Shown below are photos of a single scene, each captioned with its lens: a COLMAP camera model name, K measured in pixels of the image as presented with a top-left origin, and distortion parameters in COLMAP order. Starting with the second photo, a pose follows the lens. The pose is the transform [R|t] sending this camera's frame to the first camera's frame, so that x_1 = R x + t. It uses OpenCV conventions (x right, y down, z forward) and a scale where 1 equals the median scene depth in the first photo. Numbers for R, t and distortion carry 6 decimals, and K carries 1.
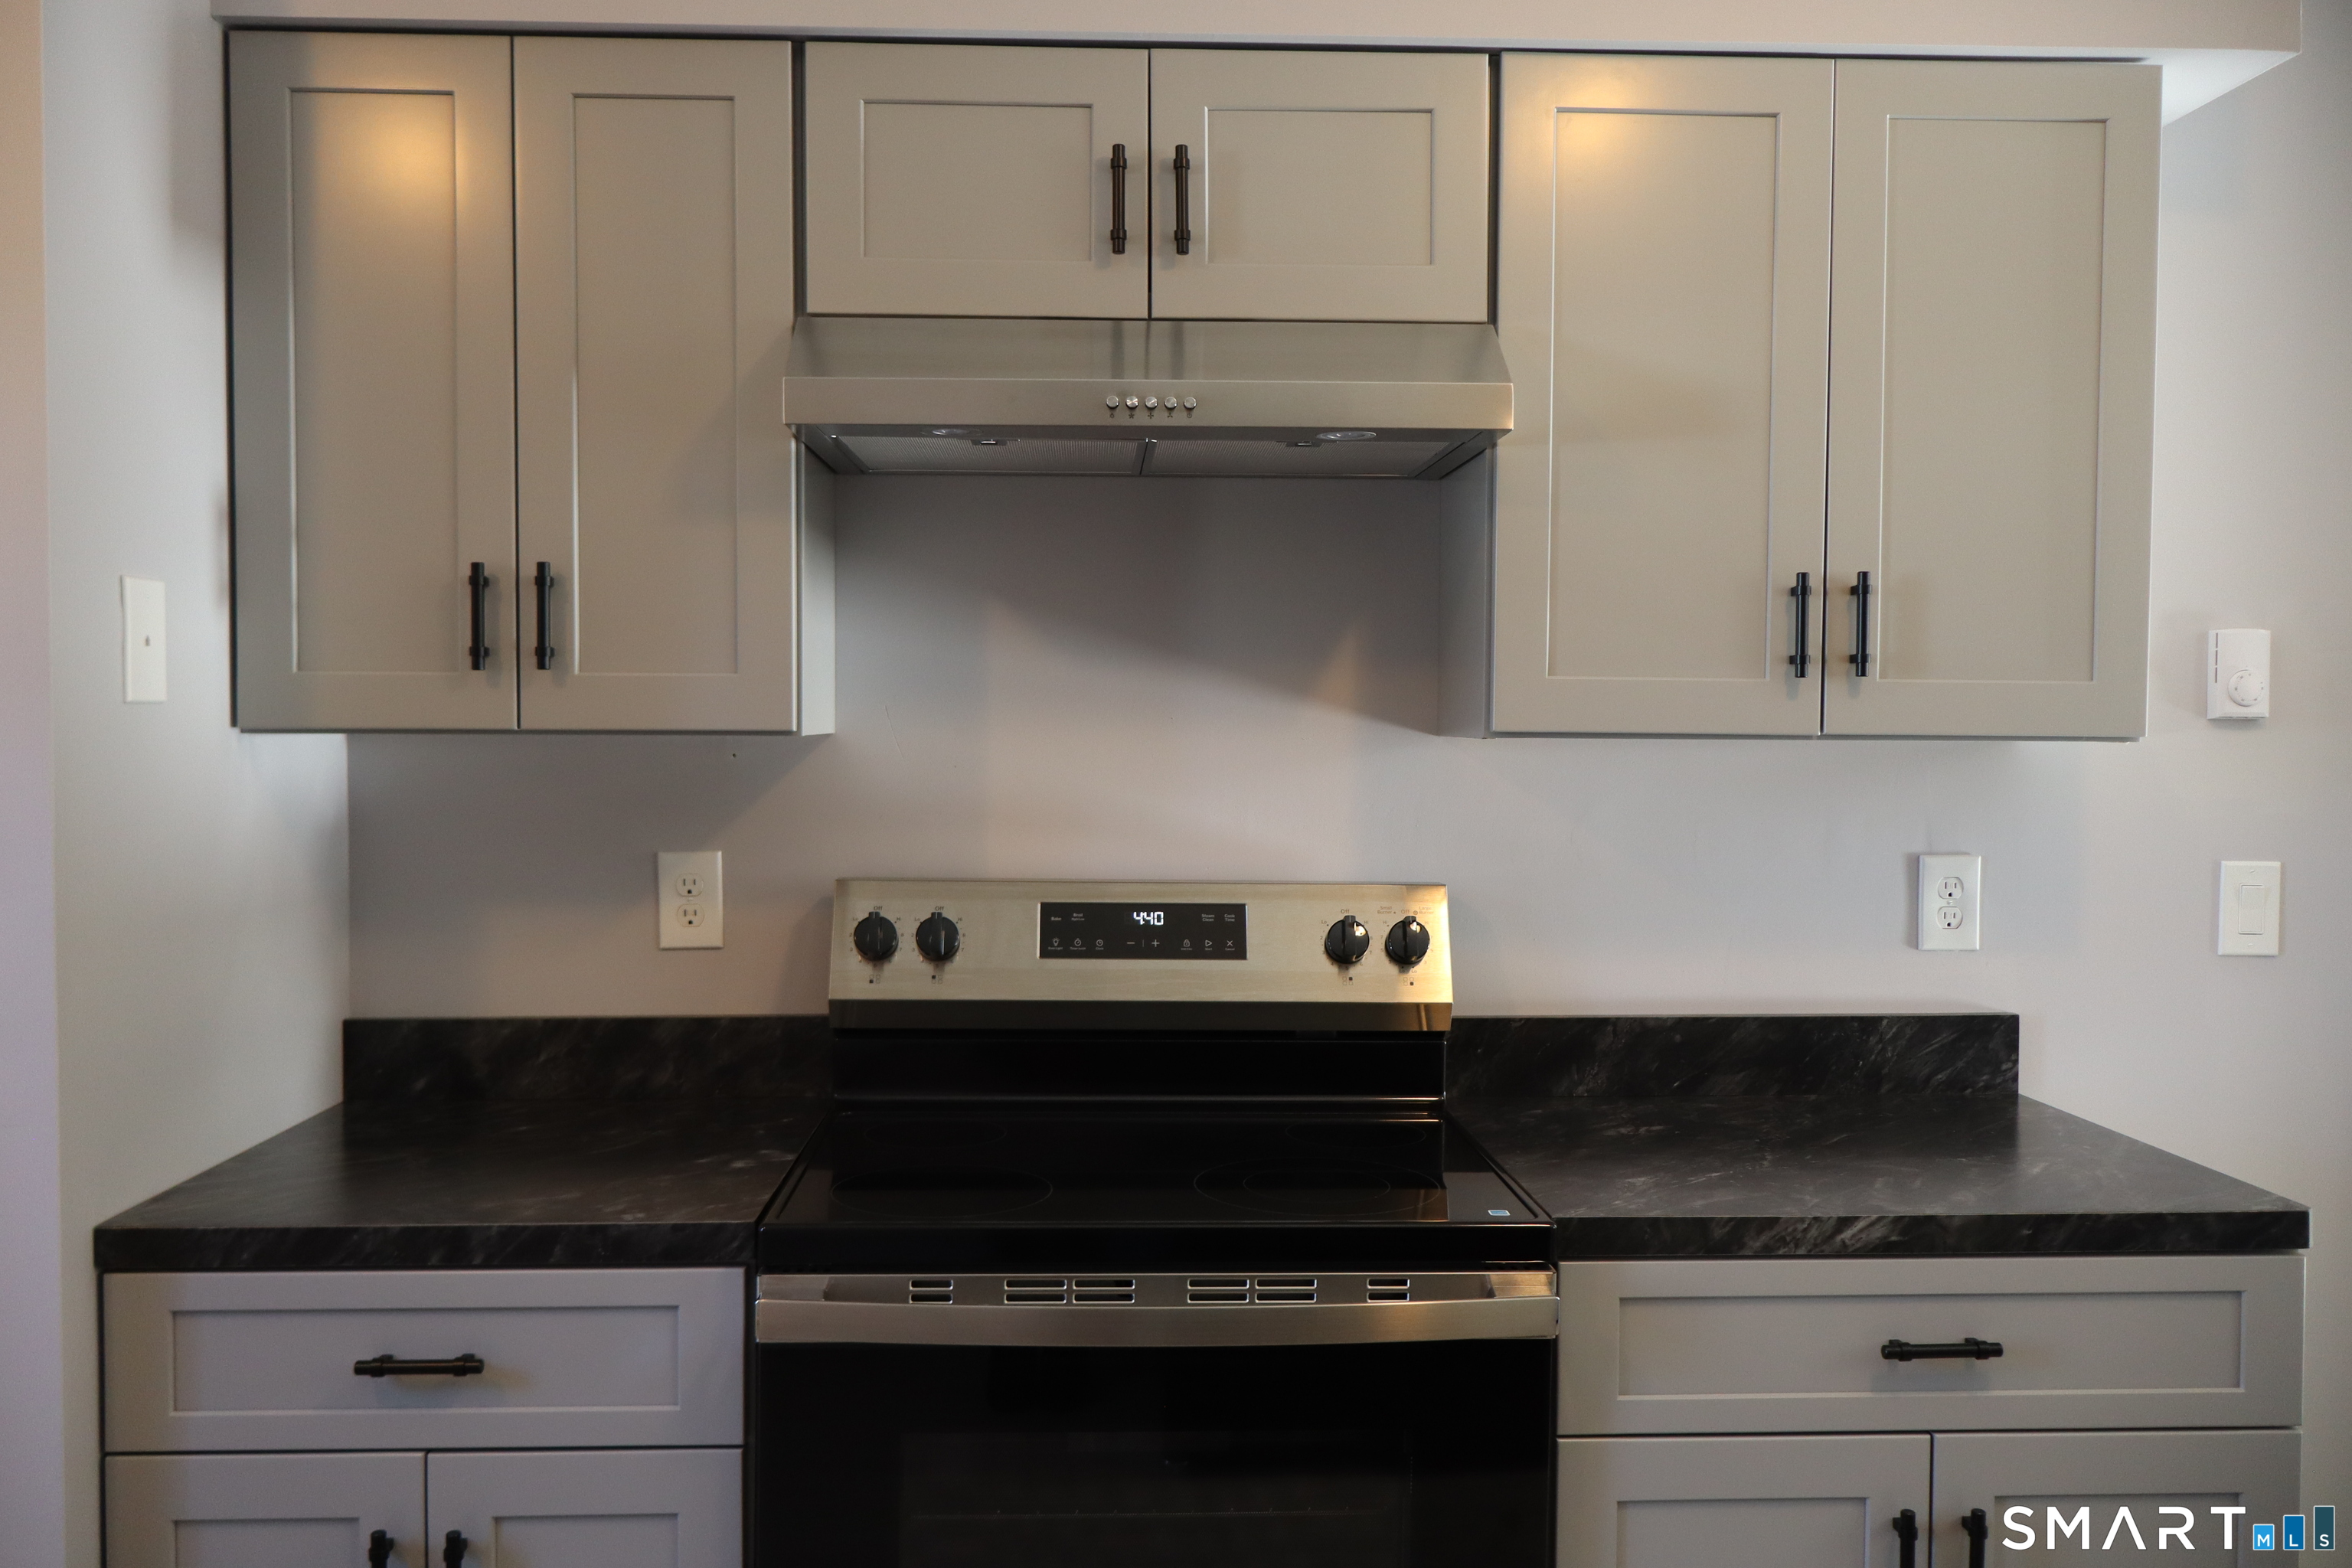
lens RADIAL K [[2133.6, 0, 1158.1], [0, 2133.6, 732.1], [0, 0, 1]] dist [-0.000897, 0.000000]
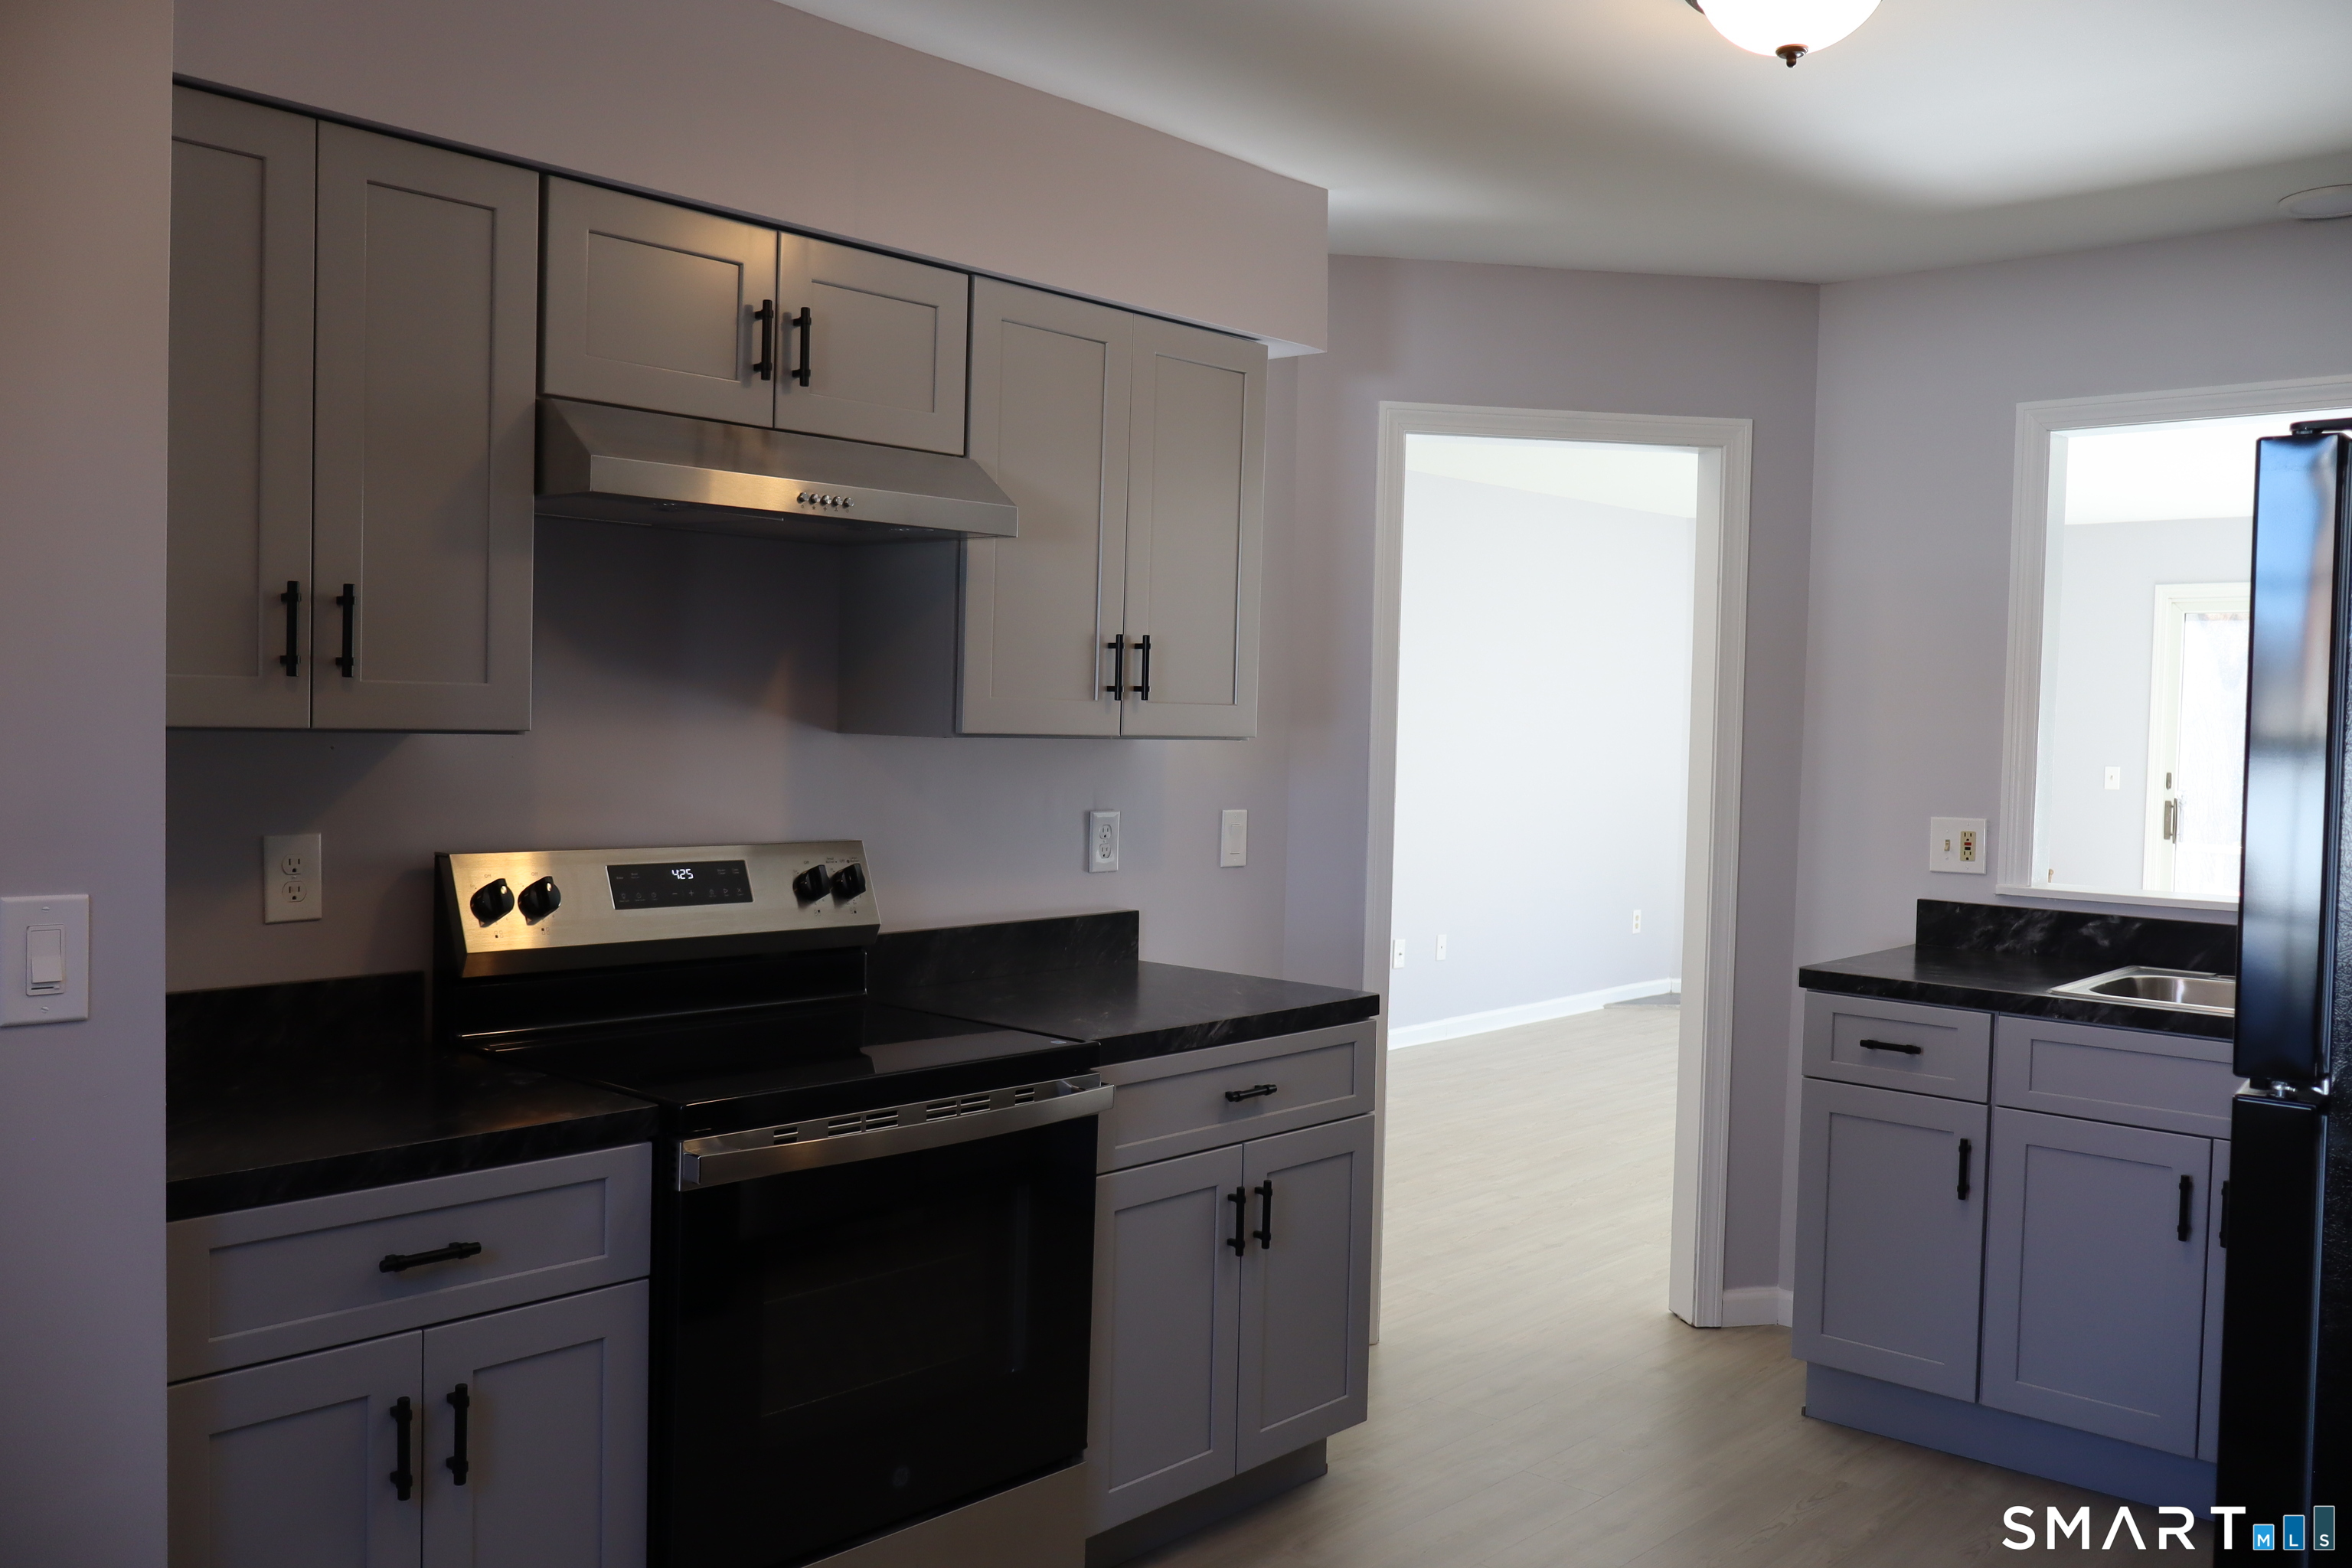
lens RADIAL K [[1932.7, 0, 1094.3], [0, 1932.7, 788.9], [0, 0, 1]] dist [-0.048207, 0.004856]
pose [[0.725384, -0.016368, 0.688149, -0.622594], [-0.006128, 0.999524, 0.030234, -0.002229], [-0.688317, -0.026148, 0.724939, -0.029944]]
